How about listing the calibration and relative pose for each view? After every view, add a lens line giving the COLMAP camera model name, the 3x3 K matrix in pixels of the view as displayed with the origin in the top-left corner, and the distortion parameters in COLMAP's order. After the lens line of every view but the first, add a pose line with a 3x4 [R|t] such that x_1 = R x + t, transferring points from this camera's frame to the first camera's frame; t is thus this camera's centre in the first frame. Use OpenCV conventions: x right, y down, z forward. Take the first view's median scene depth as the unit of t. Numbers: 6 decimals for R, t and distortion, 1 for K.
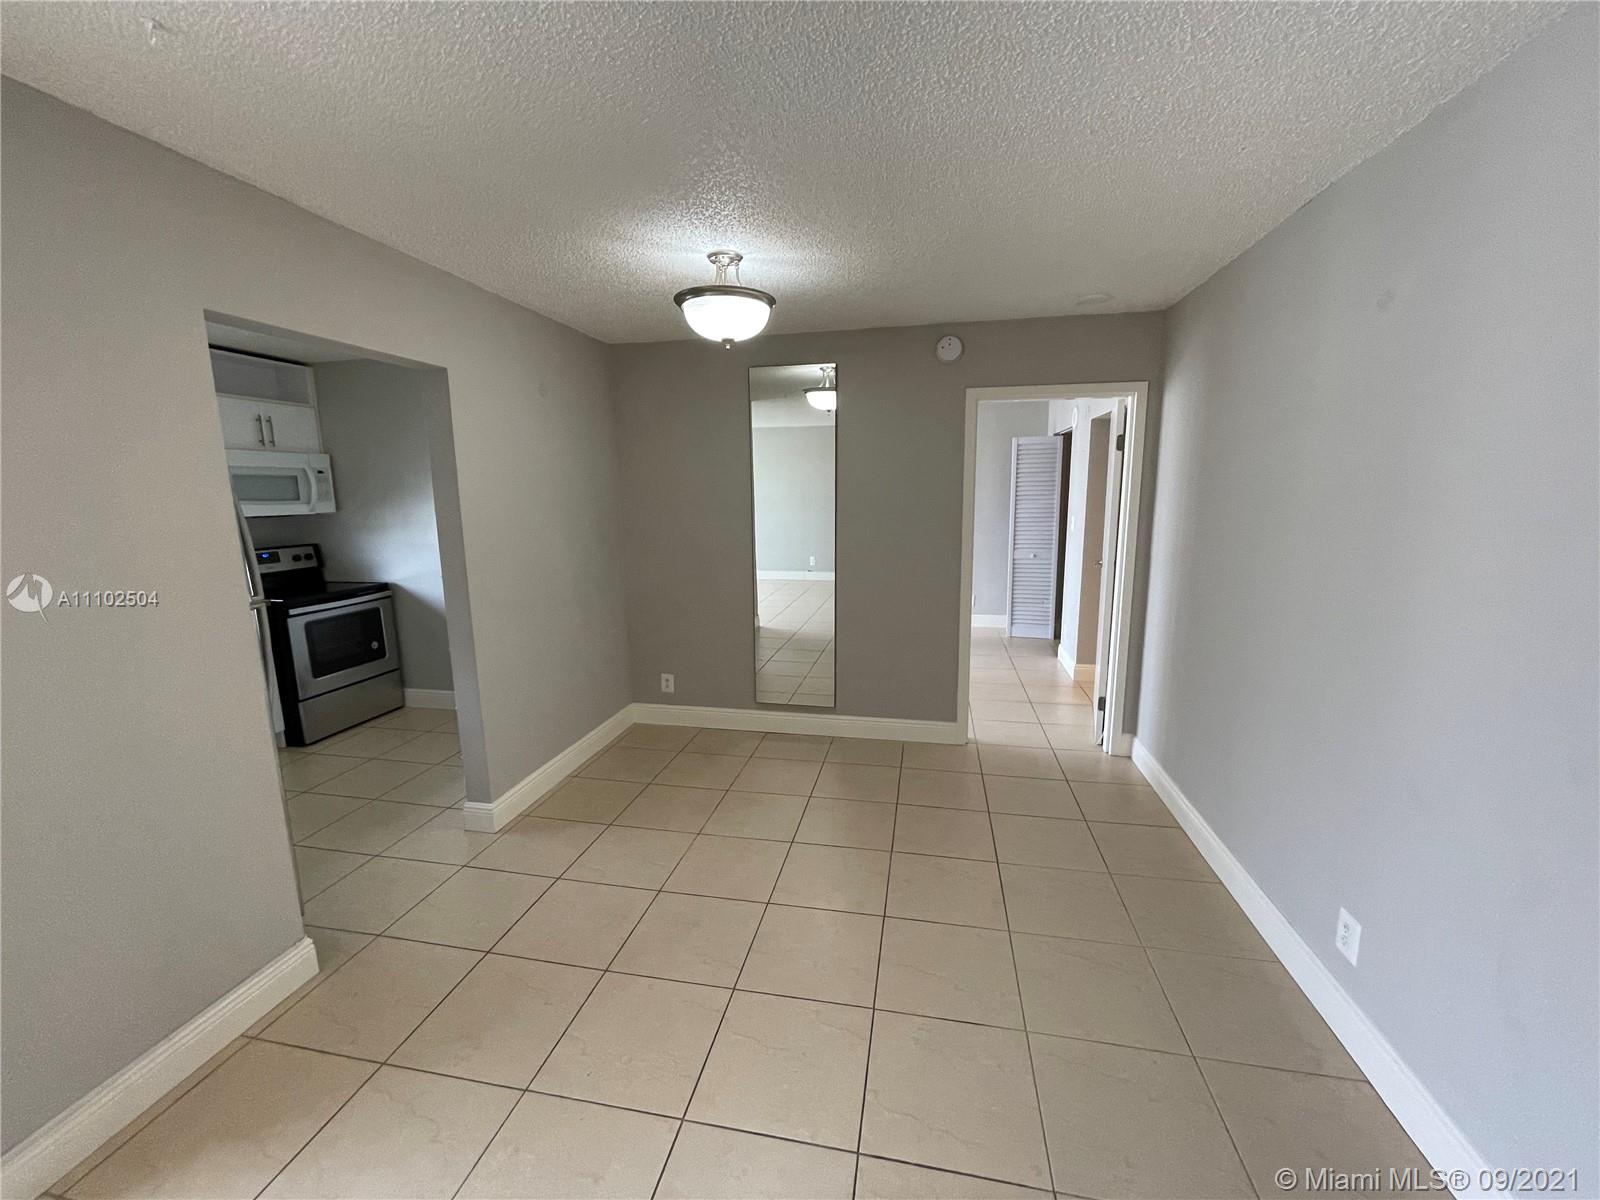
lens RADIAL K [[646.7, 0, 801.1], [0, 646.7, 599.2], [0, 0, 1]] dist [-0.003313, -0.000534]
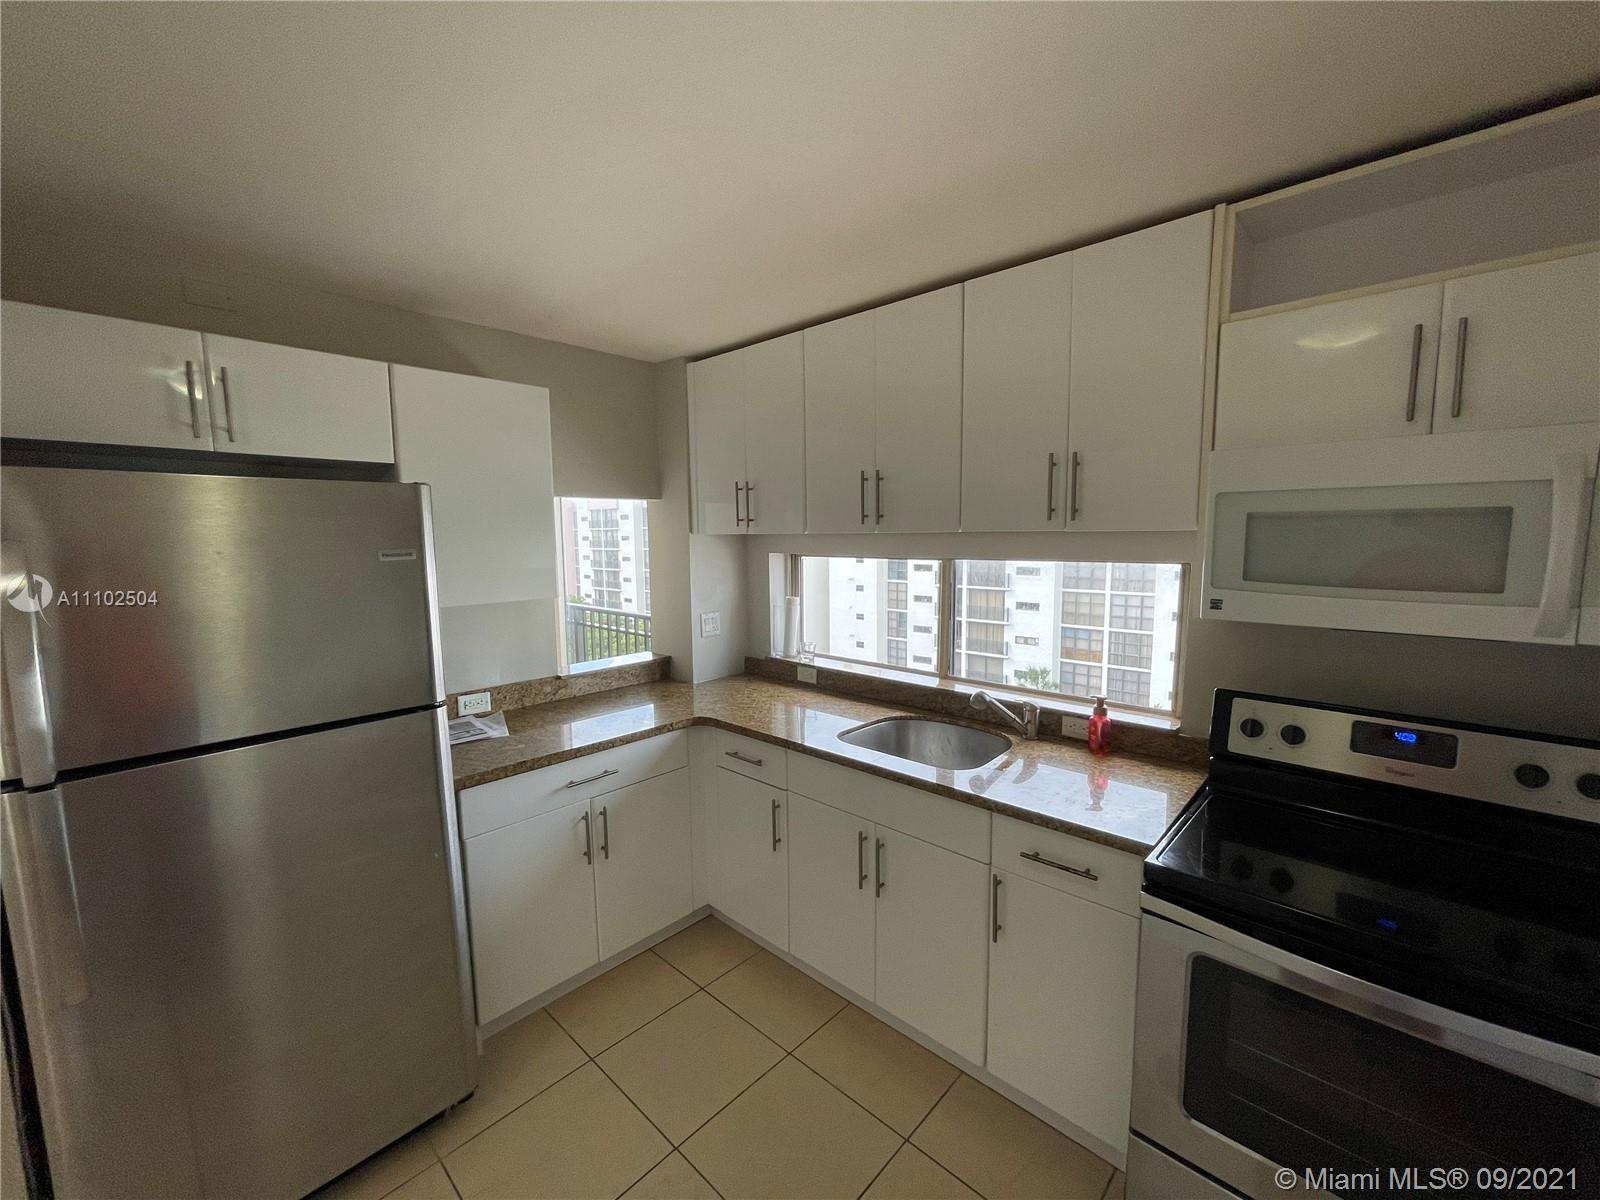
lens RADIAL K [[646.7, 0, 793.1], [0, 646.7, 600.5], [0, 0, 1]] dist [-0.003313, -0.000534]
pose [[-0.535134, 0.104453, -0.838285, -0.369191], [-0.130865, 0.970097, 0.204417, -0.166928], [0.834569, 0.219093, -0.505463, 0.883823]]
